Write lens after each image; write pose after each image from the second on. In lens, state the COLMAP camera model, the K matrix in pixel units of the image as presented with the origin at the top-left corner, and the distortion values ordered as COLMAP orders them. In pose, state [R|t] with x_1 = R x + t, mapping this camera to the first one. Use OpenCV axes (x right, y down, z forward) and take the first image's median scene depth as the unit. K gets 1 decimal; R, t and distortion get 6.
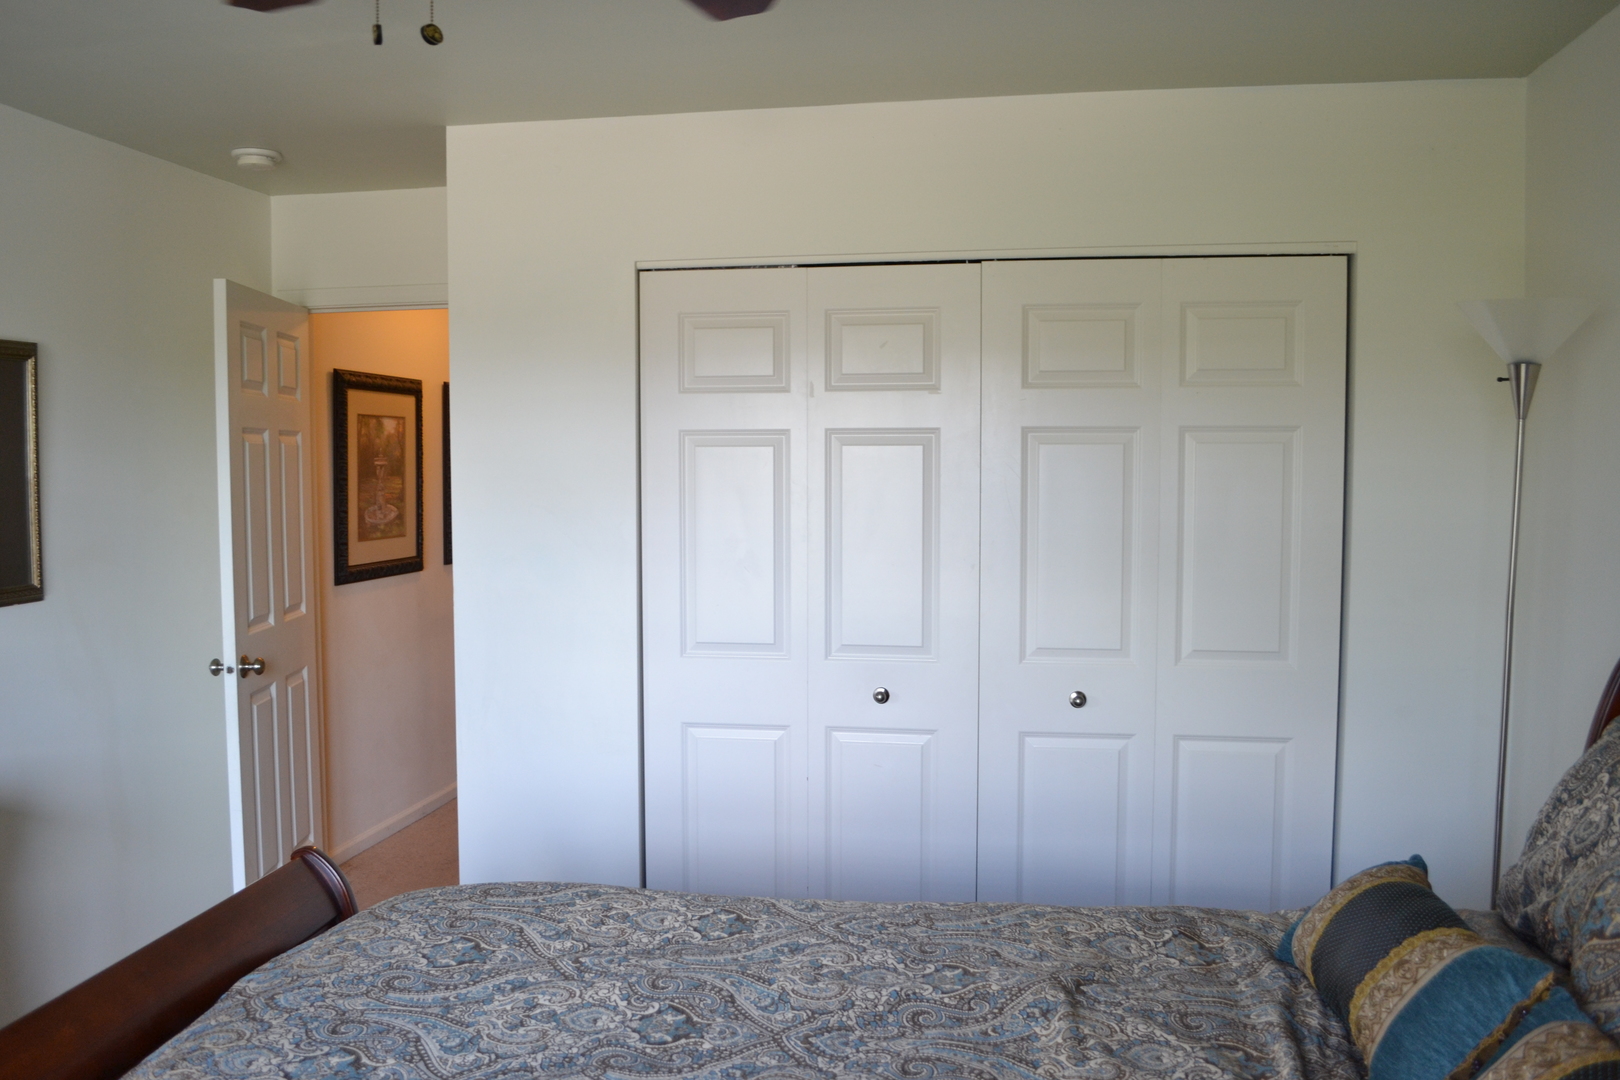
lens RADIAL K [[1300.4, 0, 806.1], [0, 1300.4, 540.0], [0, 0, 1]] dist [-0.082225, 0.008296]
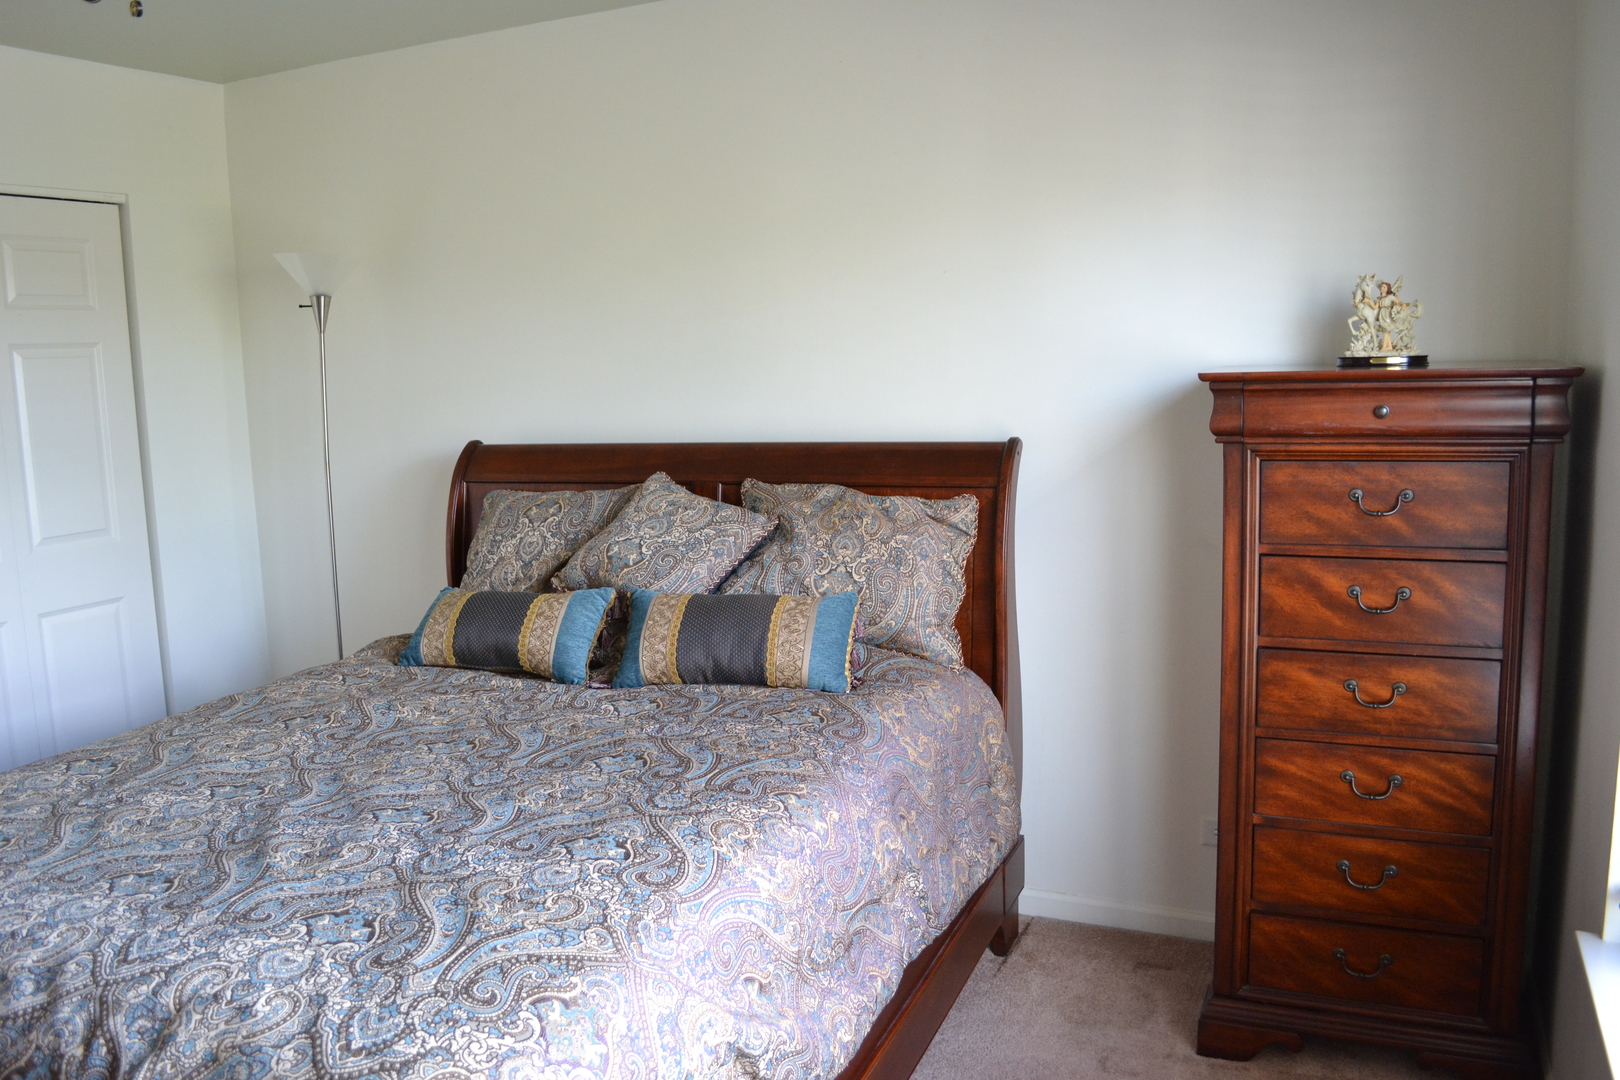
lens RADIAL K [[1300.4, 0, 799.8], [0, 1300.4, 535.0], [0, 0, 1]] dist [-0.082225, 0.008296]
pose [[0.276225, -0.146371, 0.949882, -0.768356], [0.089158, 0.987976, 0.126314, 0.000128], [-0.956949, 0.049798, 0.285954, 0.030401]]
